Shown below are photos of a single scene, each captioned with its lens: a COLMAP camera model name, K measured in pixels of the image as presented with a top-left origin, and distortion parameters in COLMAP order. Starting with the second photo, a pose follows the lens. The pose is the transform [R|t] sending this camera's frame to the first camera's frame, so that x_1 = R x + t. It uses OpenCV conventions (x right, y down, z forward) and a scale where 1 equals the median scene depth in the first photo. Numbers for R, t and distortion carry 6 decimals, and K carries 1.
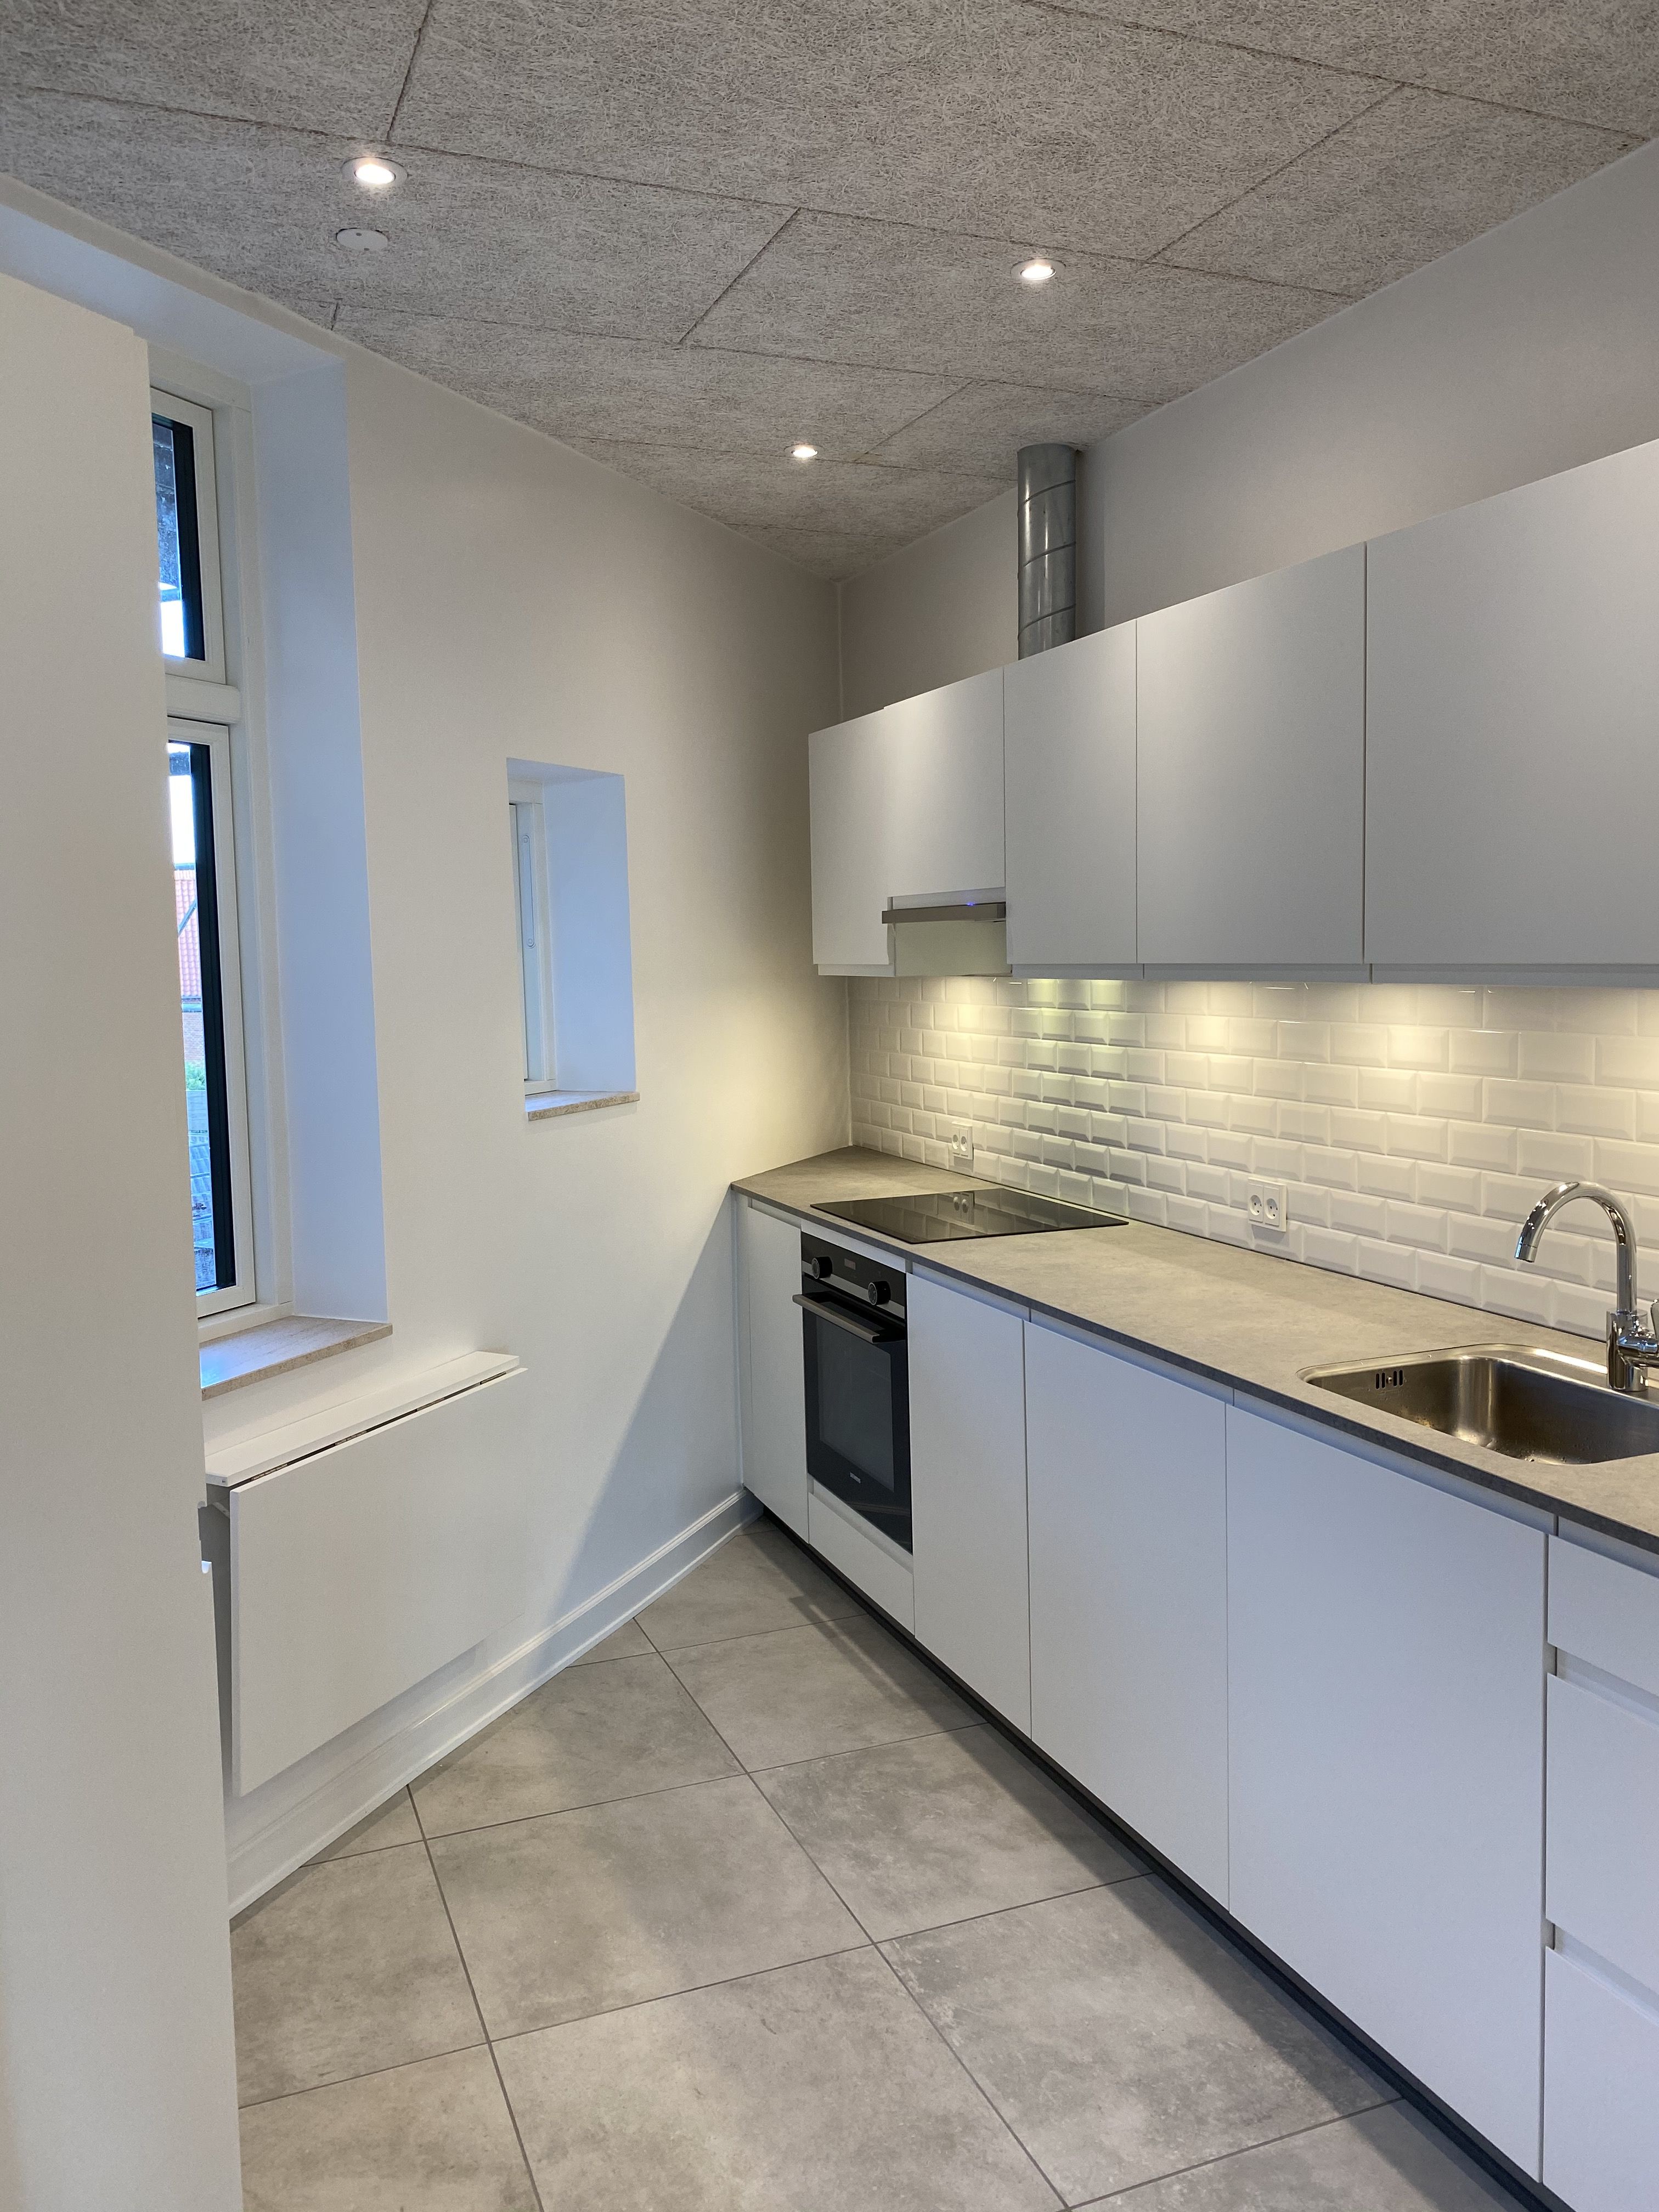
lens RADIAL K [[1707.5, 0, 829.5], [0, 1707.5, 1106.0], [0, 0, 1]] dist [0.036852, -0.069299]
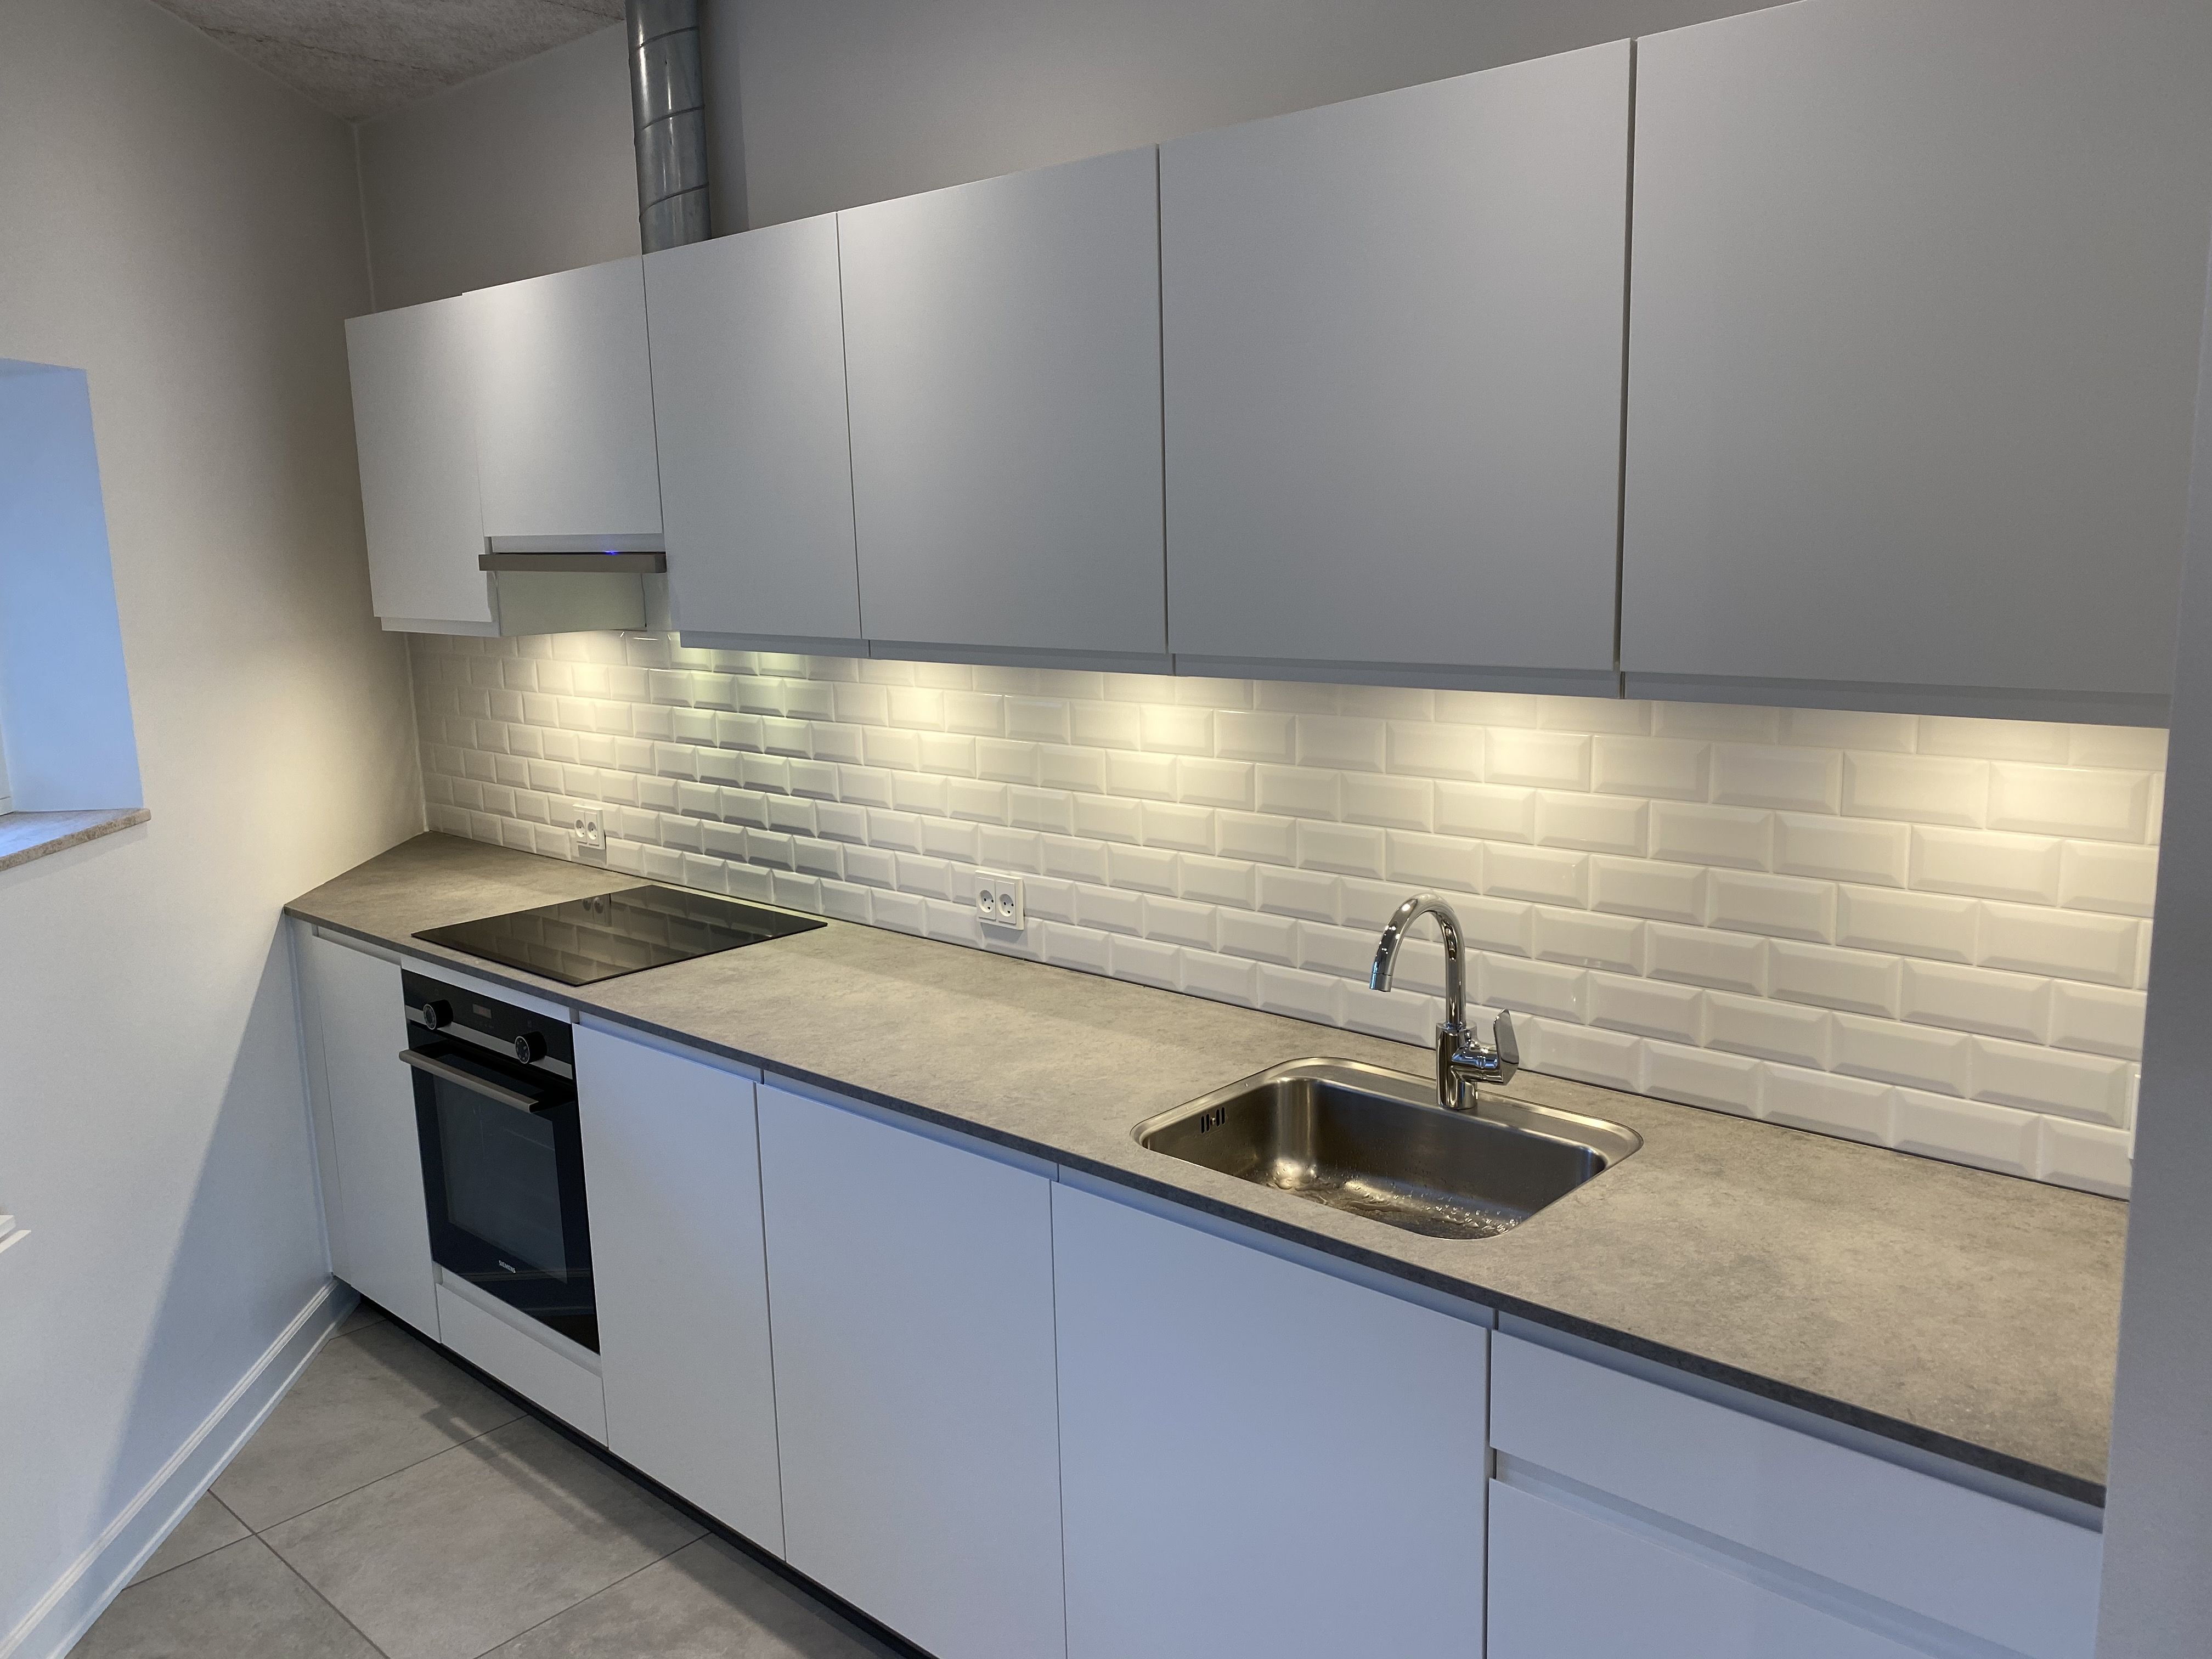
lens RADIAL K [[1707.5, 0, 1188.9], [0, 1707.5, 838.7], [0, 0, 1]] dist [0.036852, -0.069299]
pose [[0.889553, -0.079376, 0.449884, -0.048633], [0.043300, 0.995006, 0.089938, -0.044510], [-0.454776, -0.060525, 0.888547, 0.146213]]
